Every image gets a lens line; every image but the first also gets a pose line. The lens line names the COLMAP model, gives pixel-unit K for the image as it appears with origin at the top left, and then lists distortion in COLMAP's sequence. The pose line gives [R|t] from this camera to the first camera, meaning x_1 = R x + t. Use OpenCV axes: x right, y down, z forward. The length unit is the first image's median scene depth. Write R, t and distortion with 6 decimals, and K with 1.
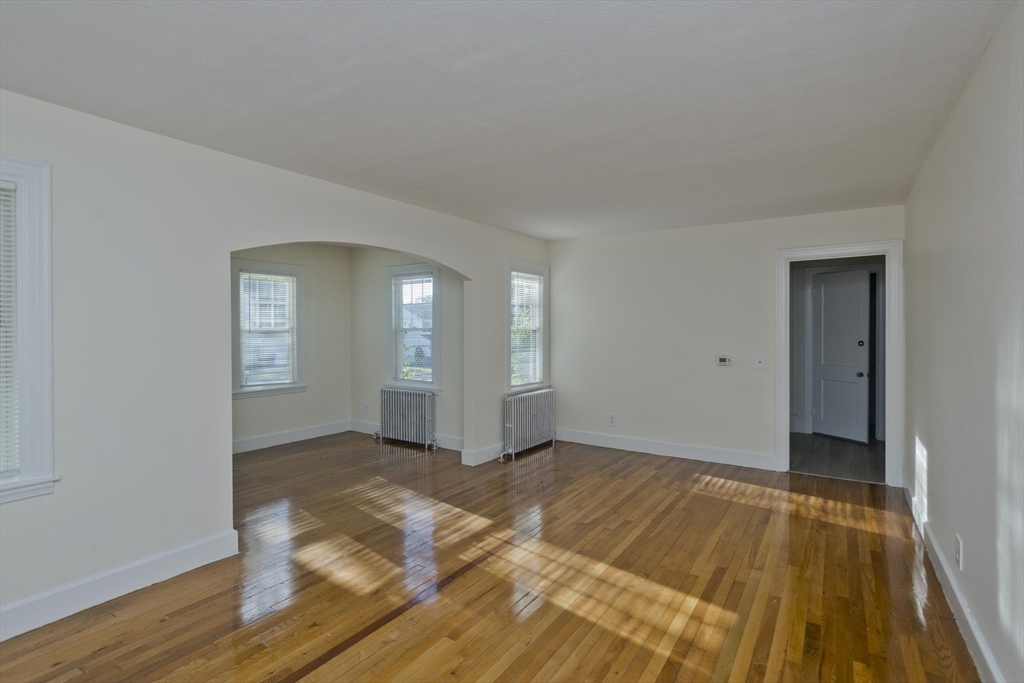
lens RADIAL K [[495.3, 0, 514.2], [0, 495.3, 330.2], [0, 0, 1]] dist [-0.050923, 0.029198]
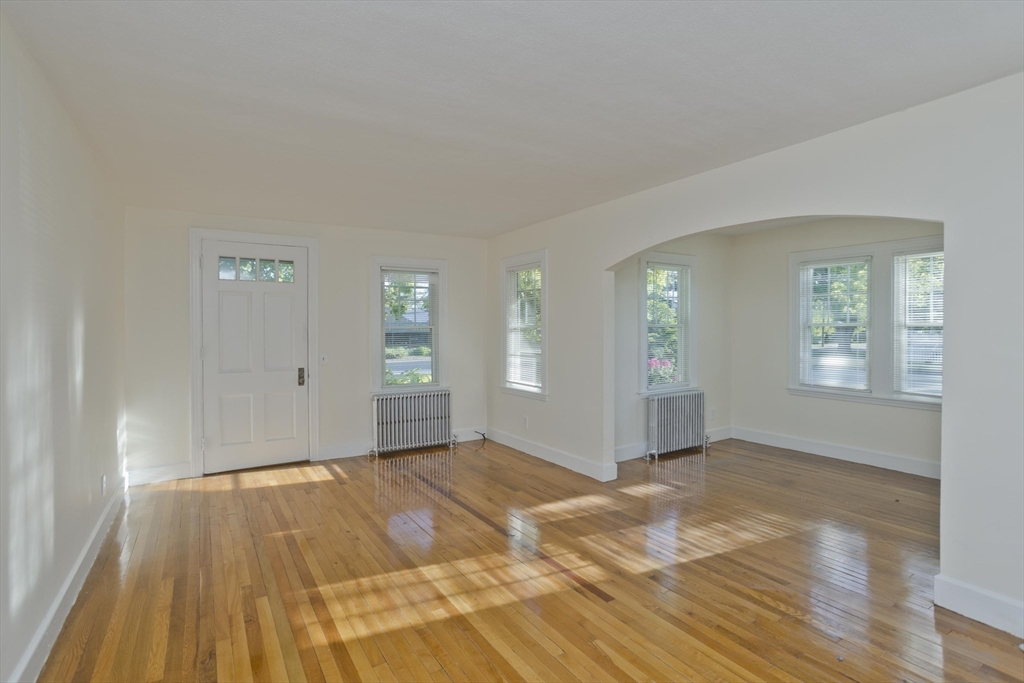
lens RADIAL K [[495.3, 0, 514.2], [0, 495.3, 330.2], [0, 0, 1]] dist [-0.050923, 0.029198]
pose [[-0.404400, 0.003141, -0.914577, 0.978981], [0.008032, 0.999968, -0.000117, 0.010620], [0.914547, -0.007394, -0.404412, 1.534664]]
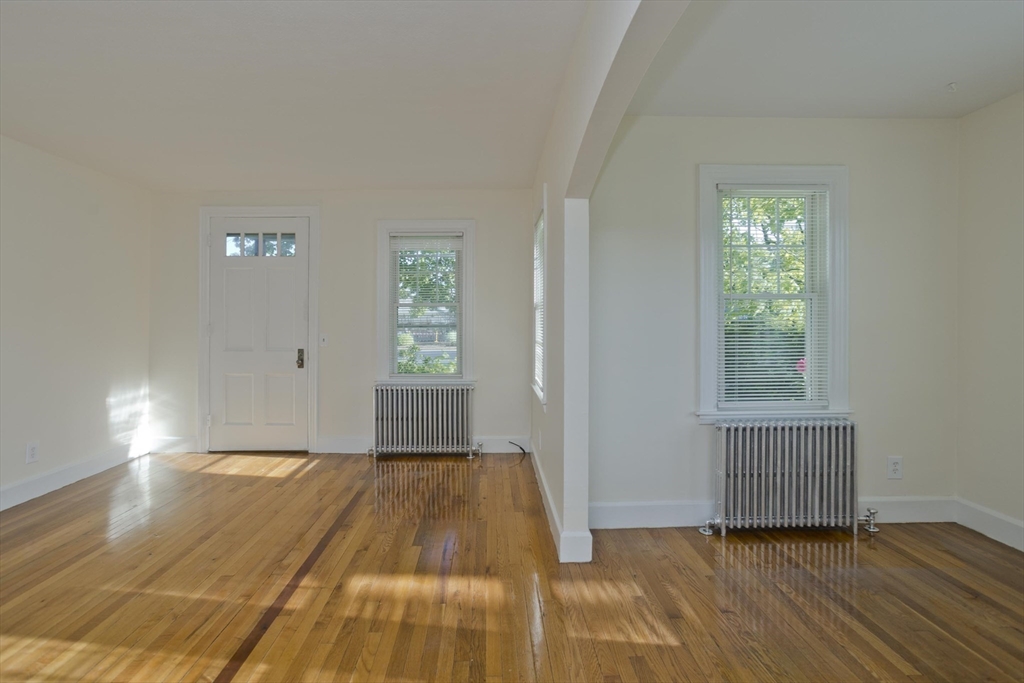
lens RADIAL K [[502.7, 0, 503.6], [0, 502.7, 315.8], [0, 0, 1]] dist [-0.049227, 0.031499]
pose [[-0.819973, -0.001630, -0.572399, -0.001208], [0.003440, 0.999964, -0.007776, 0.048277], [0.572391, -0.008345, -0.819938, 1.874822]]
